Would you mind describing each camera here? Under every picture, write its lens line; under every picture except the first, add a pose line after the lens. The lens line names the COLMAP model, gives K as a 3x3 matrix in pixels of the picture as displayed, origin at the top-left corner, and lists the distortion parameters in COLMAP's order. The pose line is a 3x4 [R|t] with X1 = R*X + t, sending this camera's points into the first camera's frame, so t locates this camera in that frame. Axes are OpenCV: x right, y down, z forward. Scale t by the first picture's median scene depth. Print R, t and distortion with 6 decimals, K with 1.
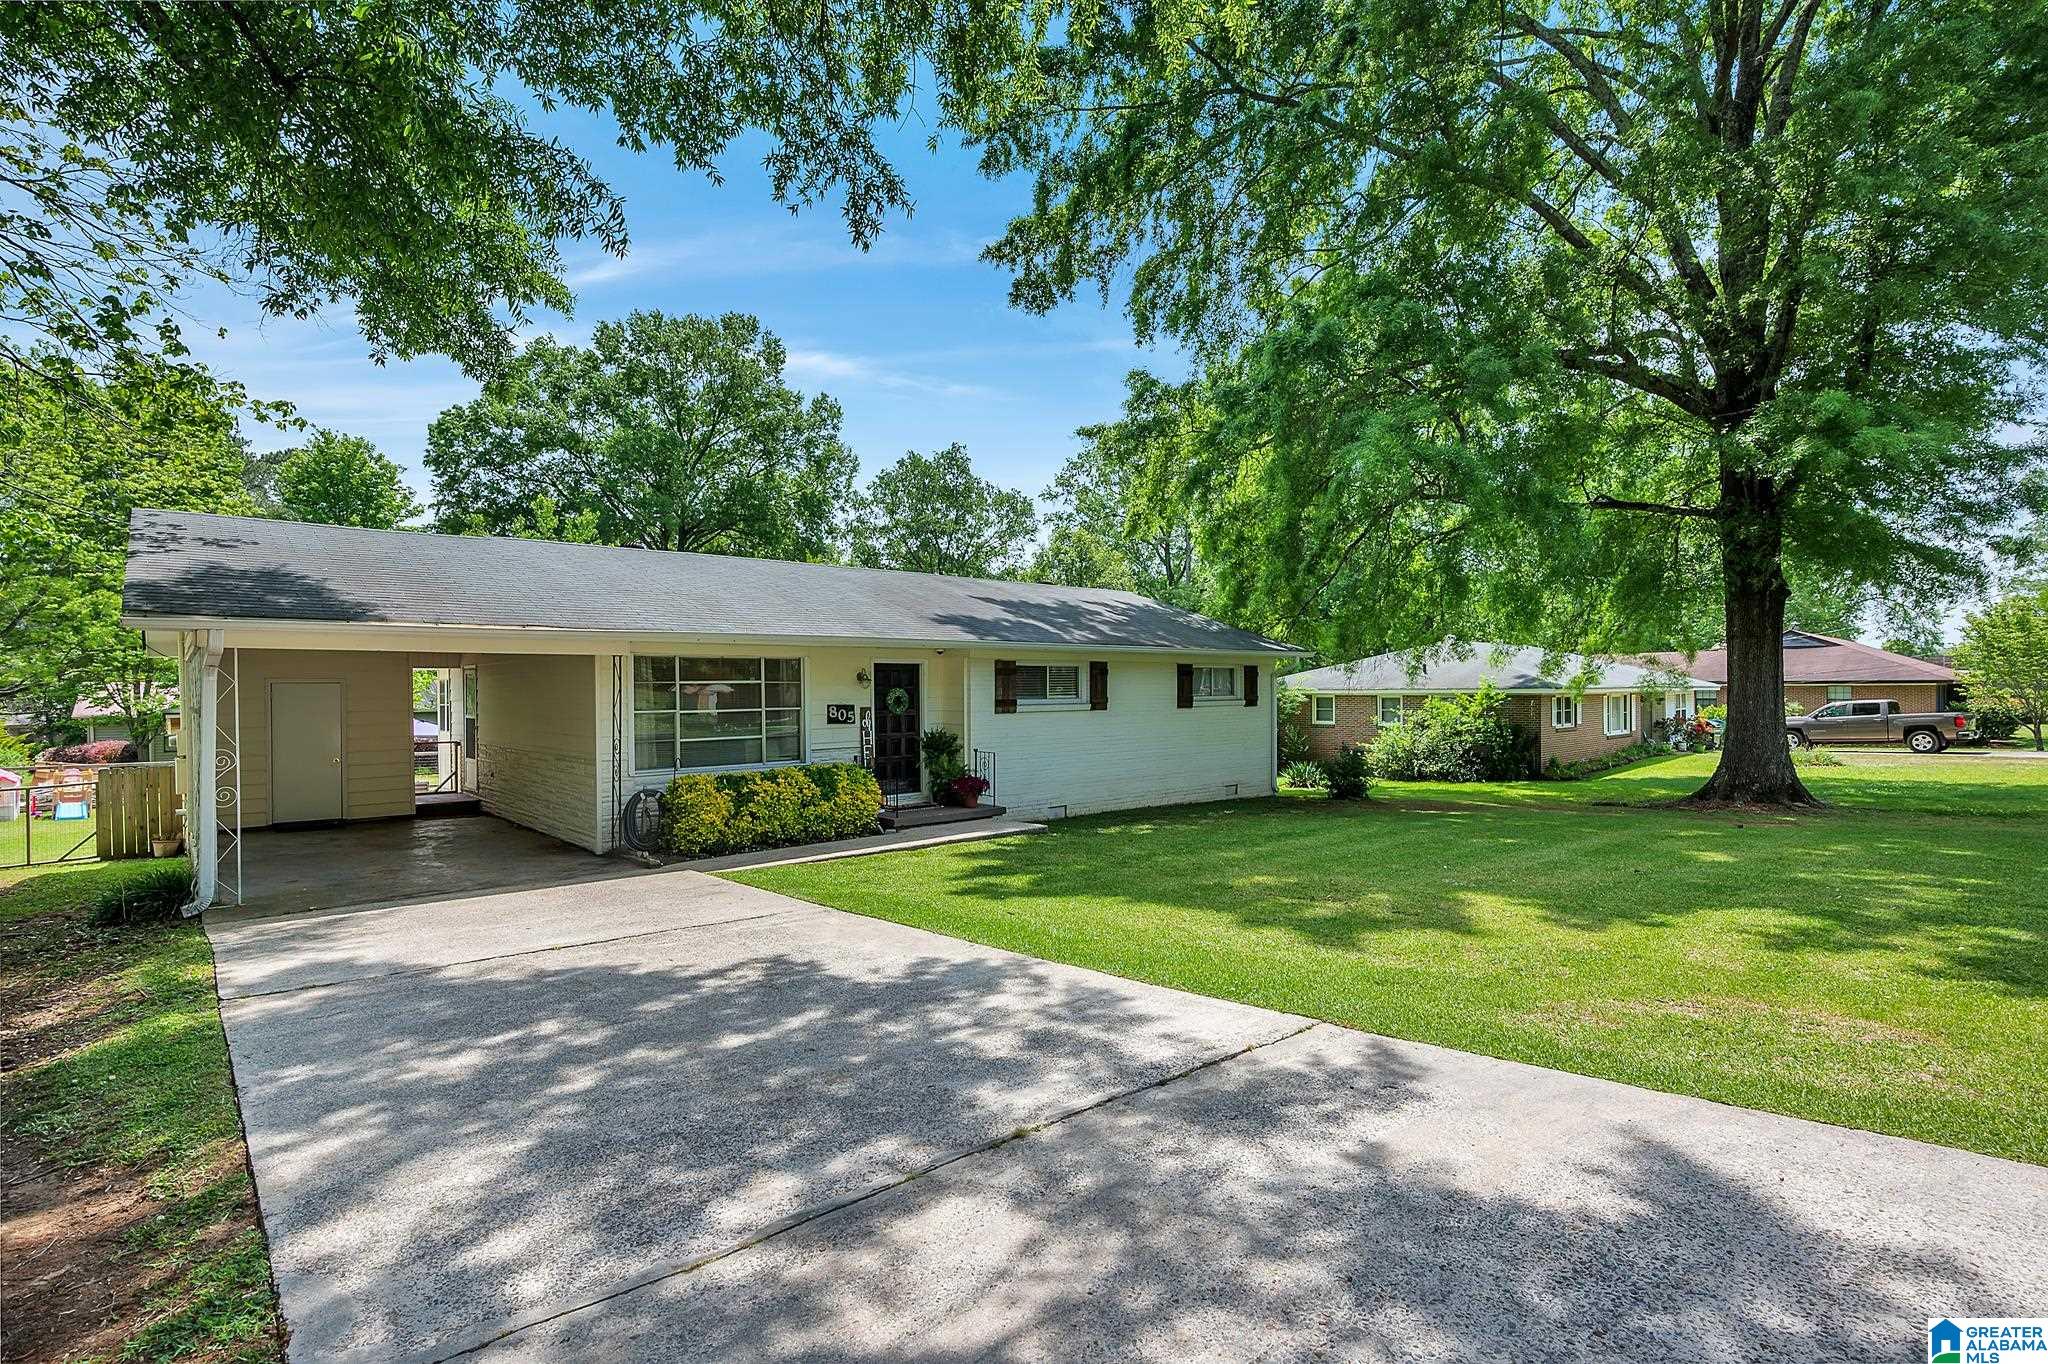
lens RADIAL K [[962.0, 0, 1036.2], [0, 962.0, 688.9], [0, 0, 1]] dist [-0.003427, 0.000000]
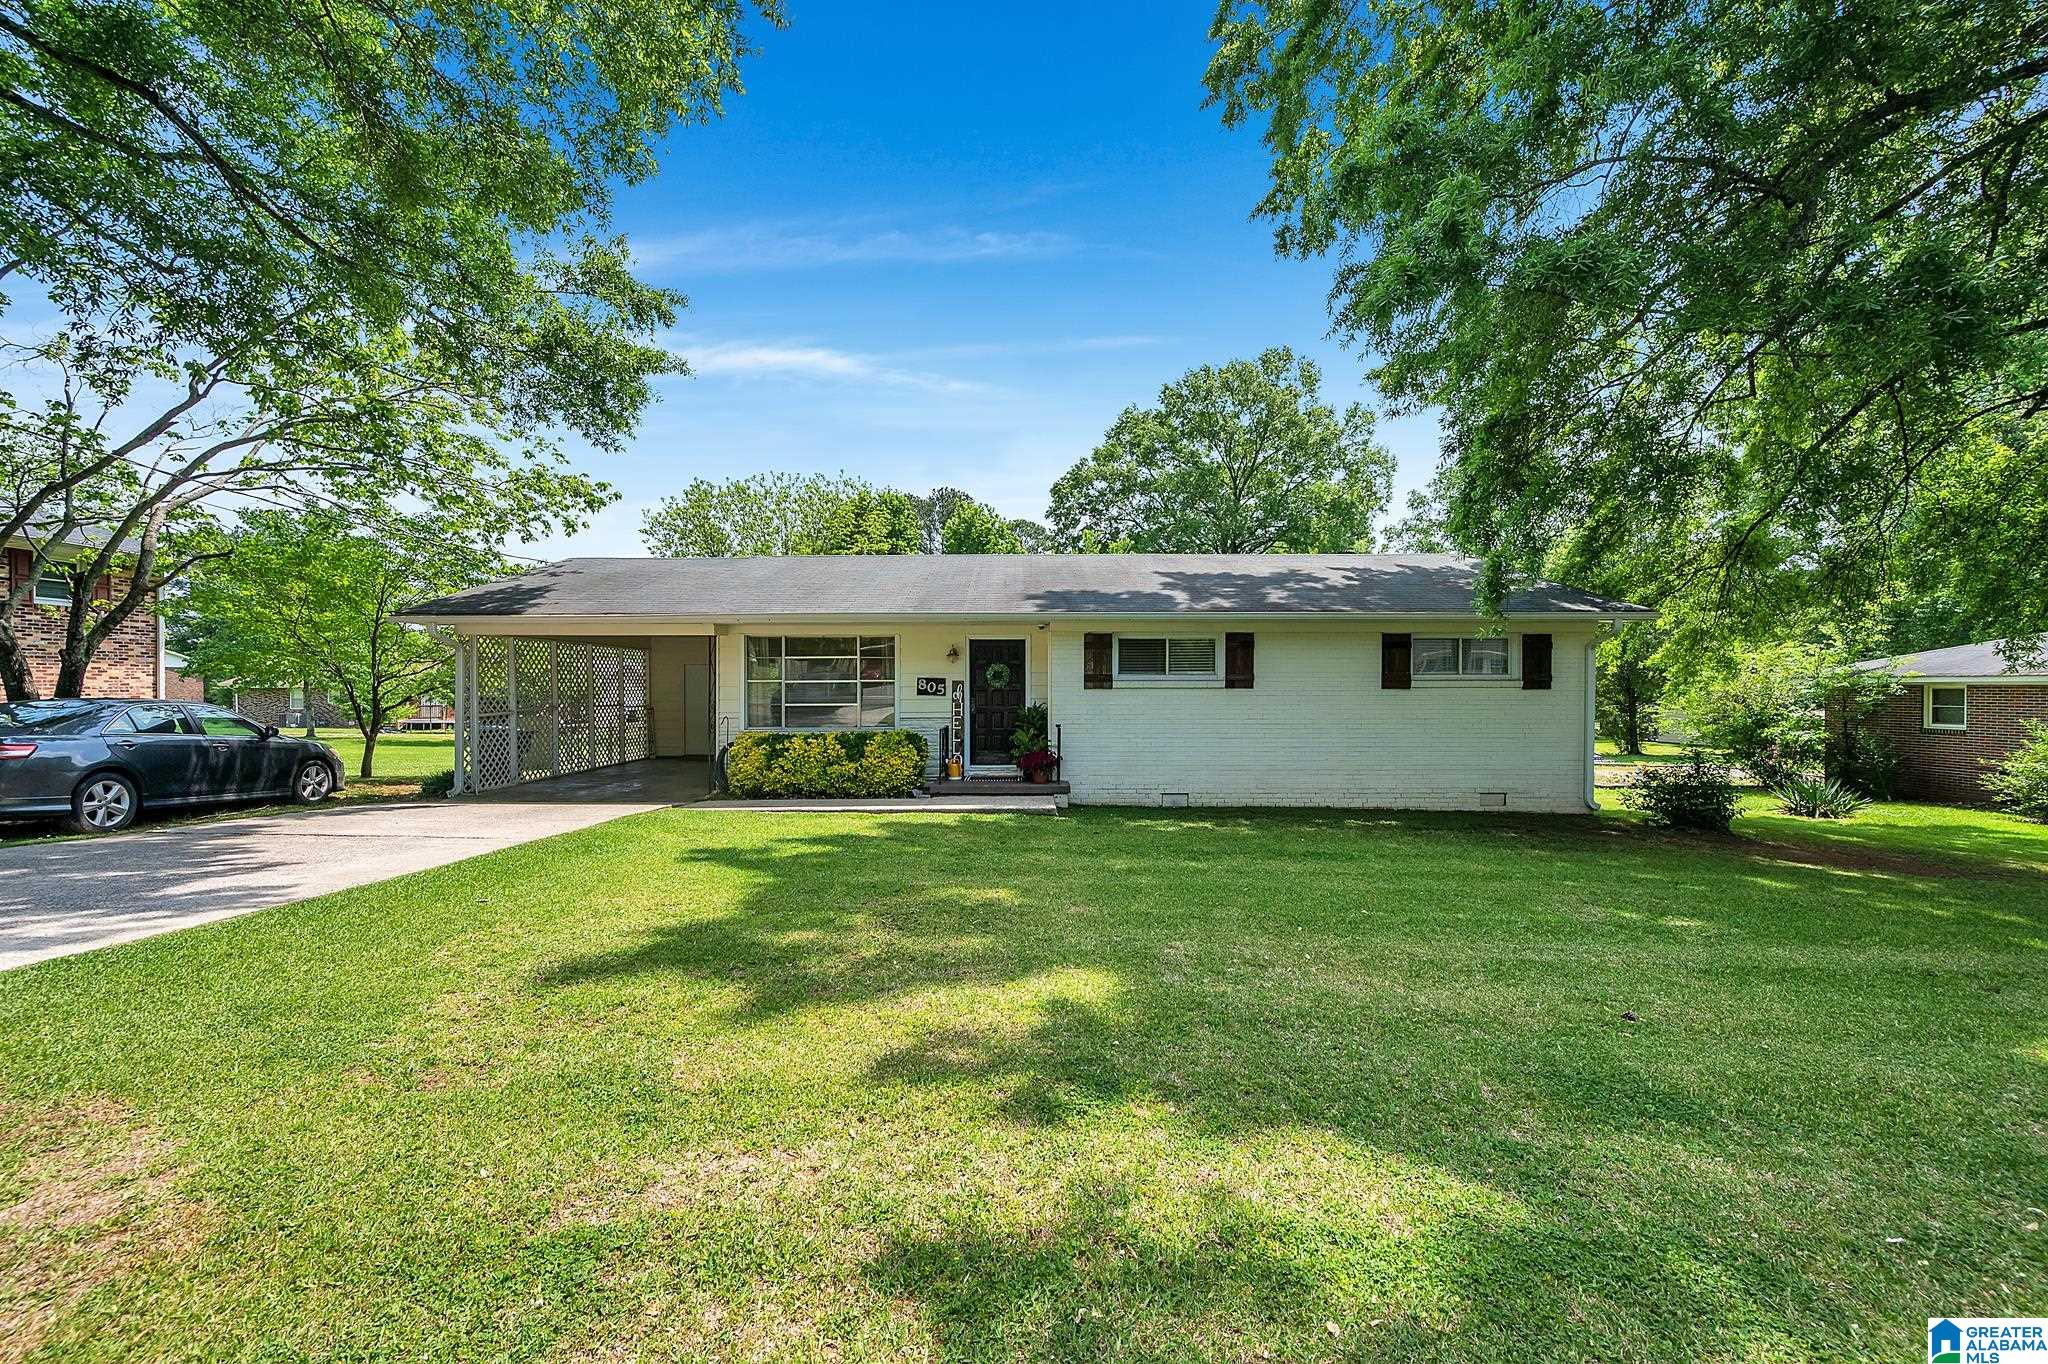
lens RADIAL K [[813.5, 0, 1028.6], [0, 813.5, 687.3], [0, 0, 1]] dist [0.008420, -0.000393]
pose [[0.746184, 0.007412, -0.665698, 0.467318], [-0.005095, 0.999972, 0.005423, 0.020438], [0.665720, -0.000654, 0.746202, 0.365108]]
